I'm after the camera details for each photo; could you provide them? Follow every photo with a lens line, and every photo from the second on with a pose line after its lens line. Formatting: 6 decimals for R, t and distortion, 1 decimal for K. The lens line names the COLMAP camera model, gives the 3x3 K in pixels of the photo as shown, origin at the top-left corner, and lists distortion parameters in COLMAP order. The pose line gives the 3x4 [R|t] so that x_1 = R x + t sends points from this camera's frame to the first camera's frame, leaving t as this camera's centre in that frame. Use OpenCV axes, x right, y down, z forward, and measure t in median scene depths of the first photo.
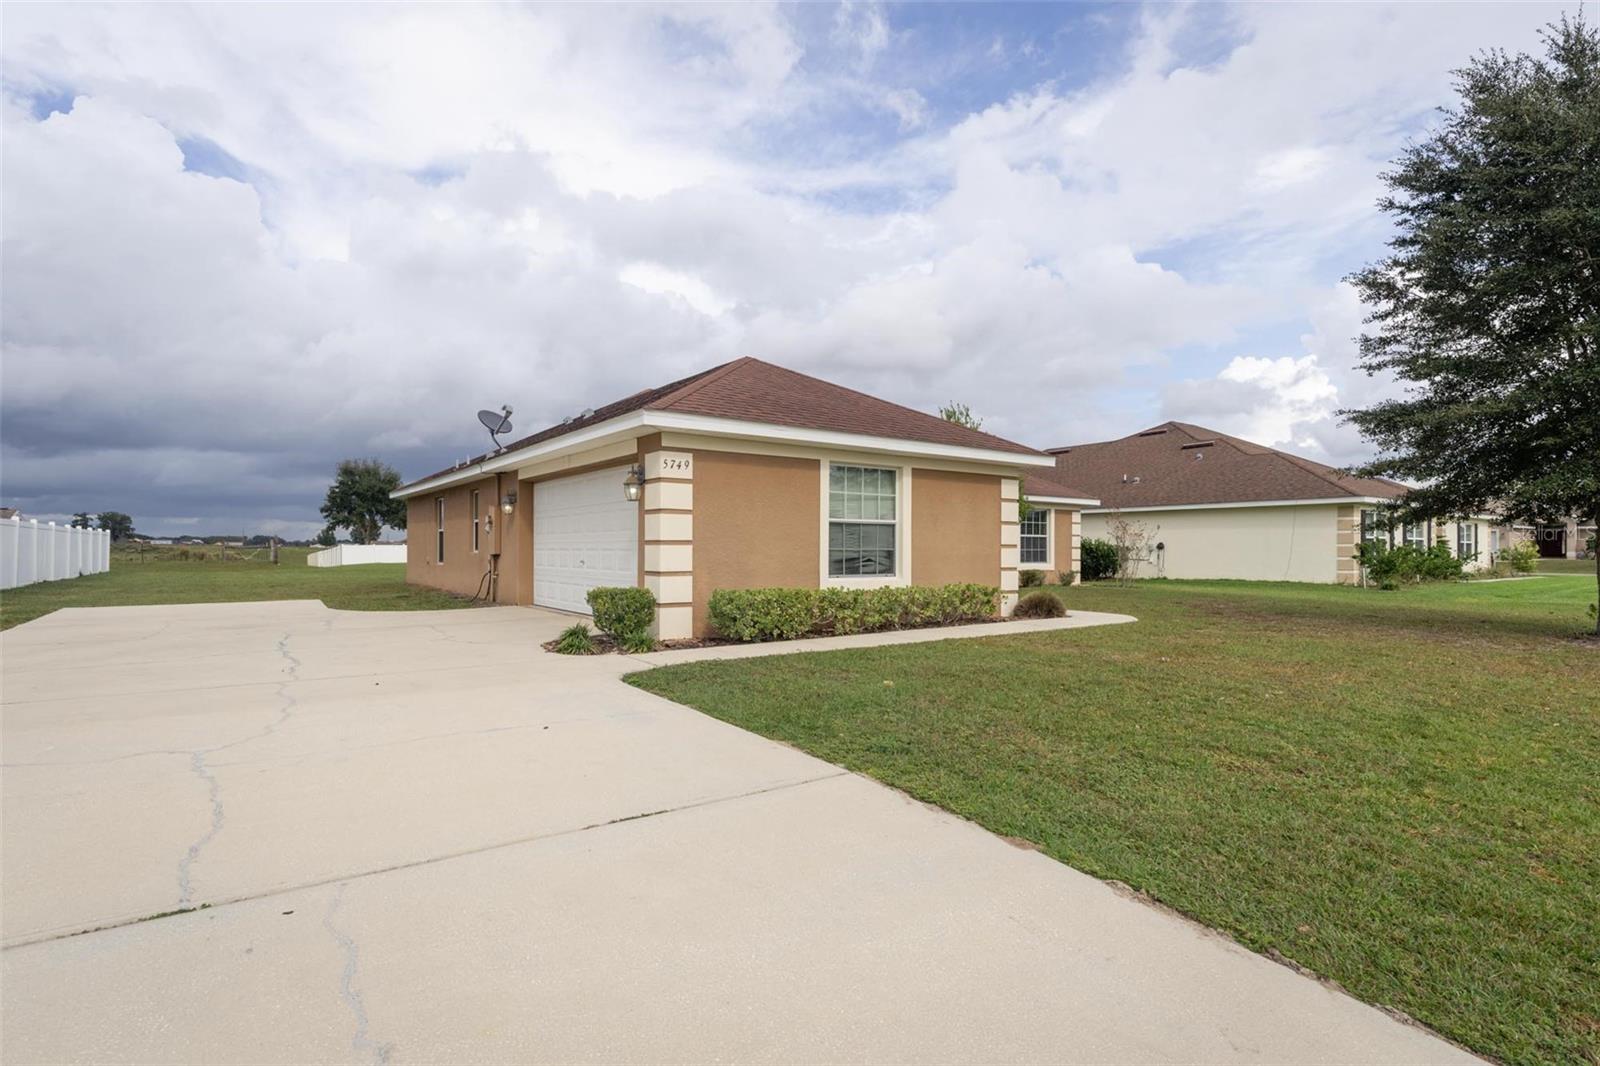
lens RADIAL K [[788.2, 0, 800.0], [0, 788.2, 533.0], [0, 0, 1]] dist [-0.000636, -0.000145]
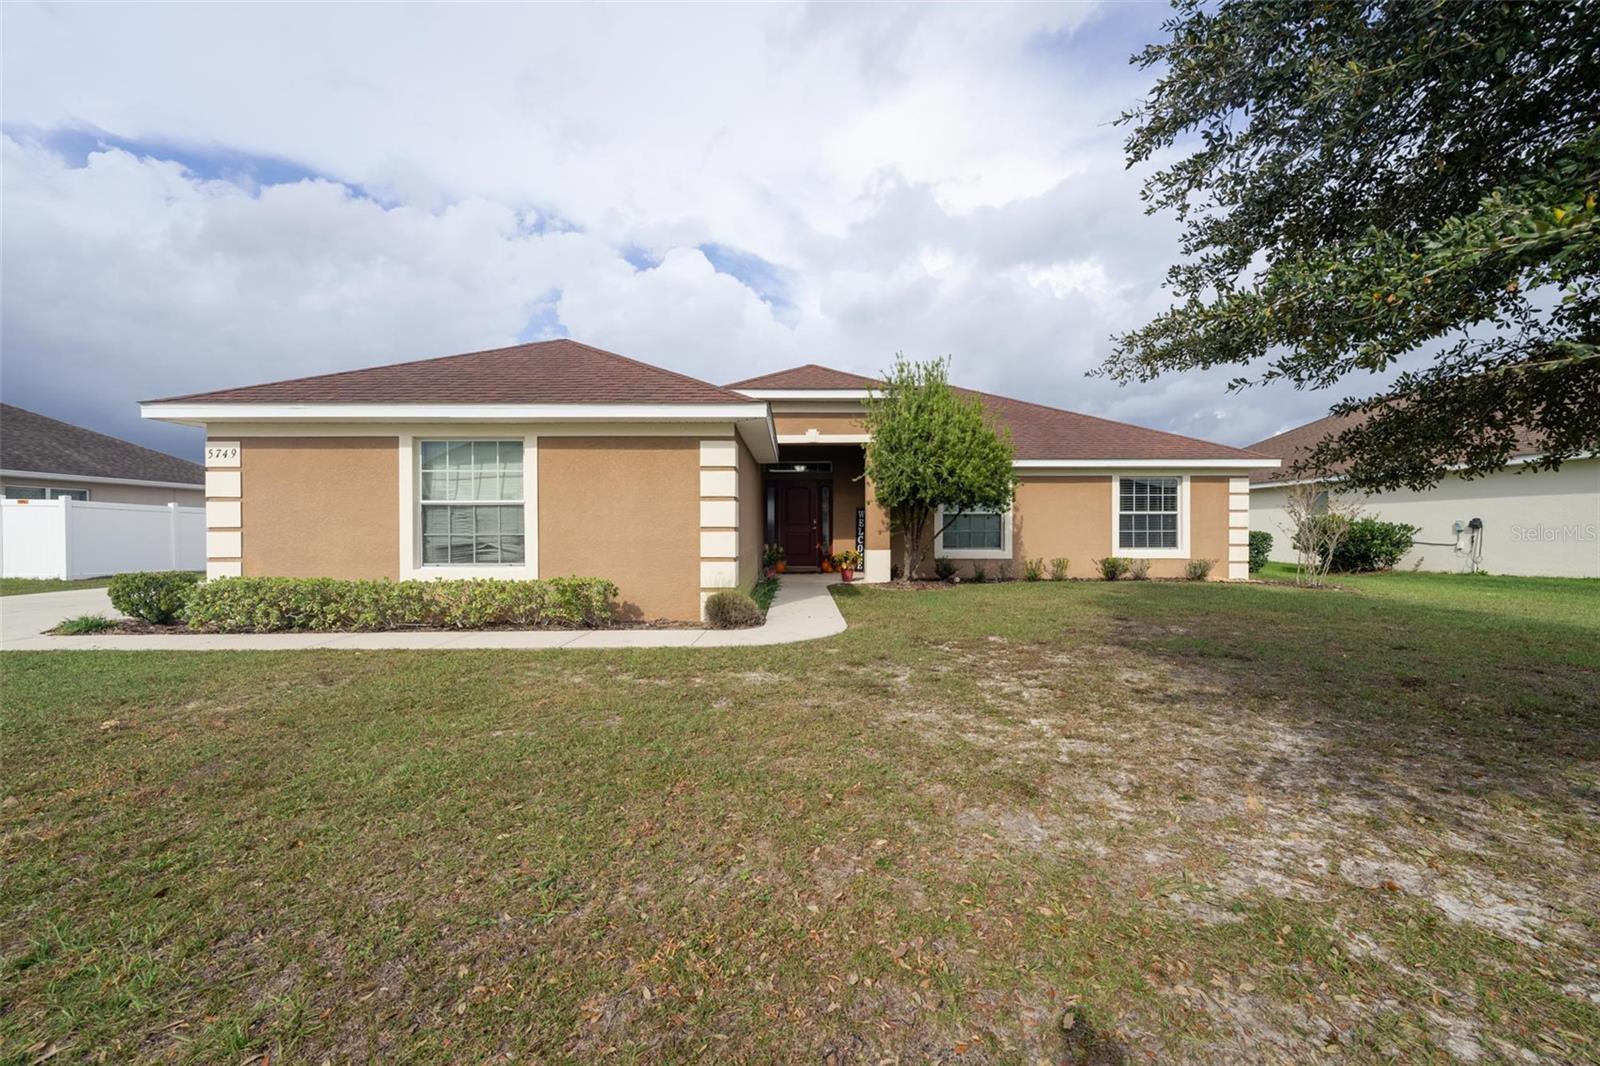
lens RADIAL K [[674.2, 0, 800.0], [0, 674.2, 533.0], [0, 0, 1]] dist [-0.000169, -0.000004]
pose [[0.824567, -0.006594, -0.565726, 0.778919], [0.018510, 0.999711, 0.015327, 0.013814], [0.565461, -0.023110, 0.824451, 0.567449]]
